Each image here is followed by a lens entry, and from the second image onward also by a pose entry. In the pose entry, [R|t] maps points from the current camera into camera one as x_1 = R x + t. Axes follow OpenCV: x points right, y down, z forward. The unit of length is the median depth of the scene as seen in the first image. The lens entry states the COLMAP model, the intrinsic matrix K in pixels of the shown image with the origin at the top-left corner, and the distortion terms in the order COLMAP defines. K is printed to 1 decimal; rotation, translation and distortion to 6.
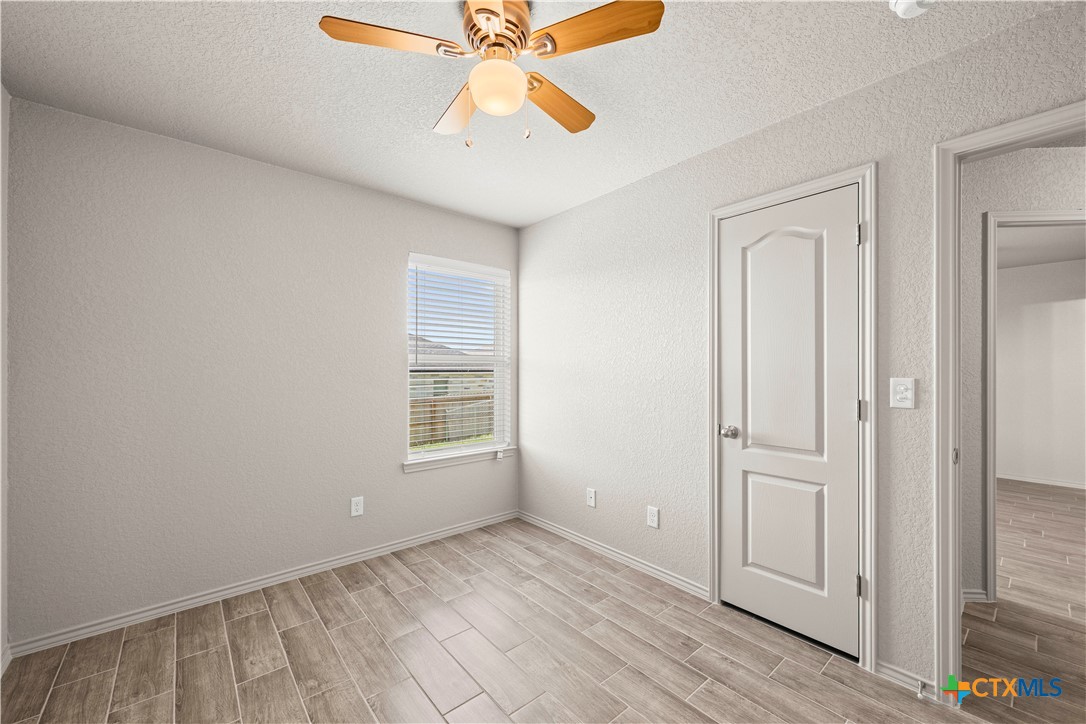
lens RADIAL K [[431.0, 0, 545.5], [0, 431.0, 366.4], [0, 0, 1]] dist [-0.001450, 0.000501]
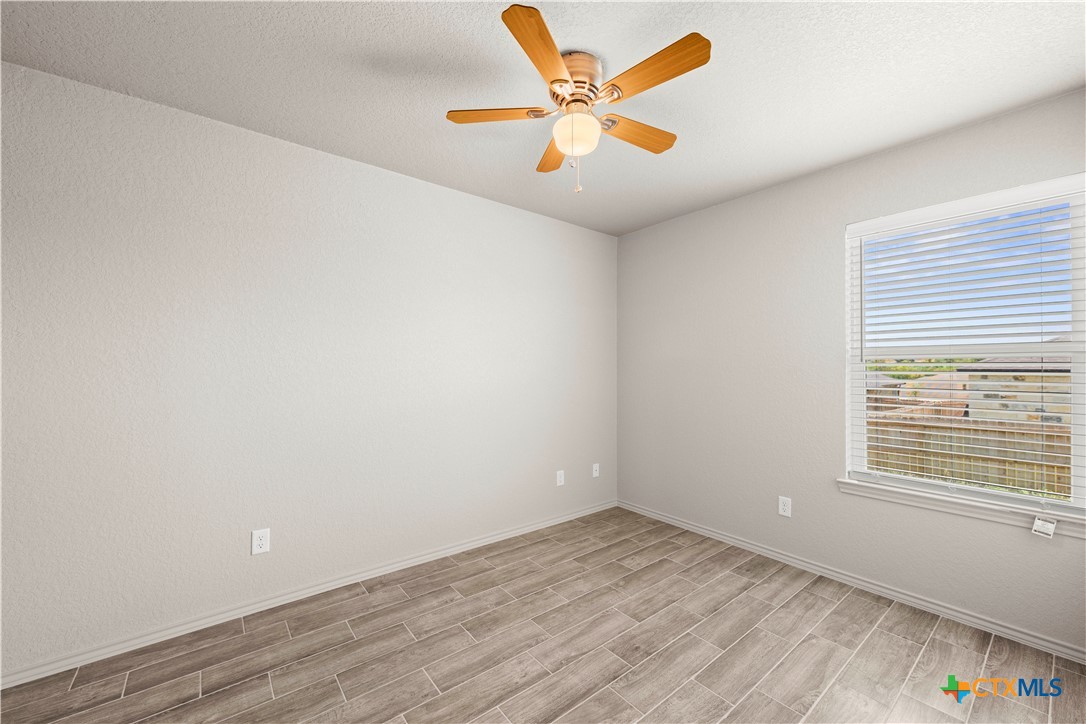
lens RADIAL K [[431.0, 0, 545.8], [0, 431.0, 363.6], [0, 0, 1]] dist [-0.001450, 0.000501]
pose [[-0.040606, -0.003843, -0.999168, 0.611171], [0.005961, 0.999974, -0.004088, -0.000102], [0.999157, -0.006122, -0.040582, 0.535265]]
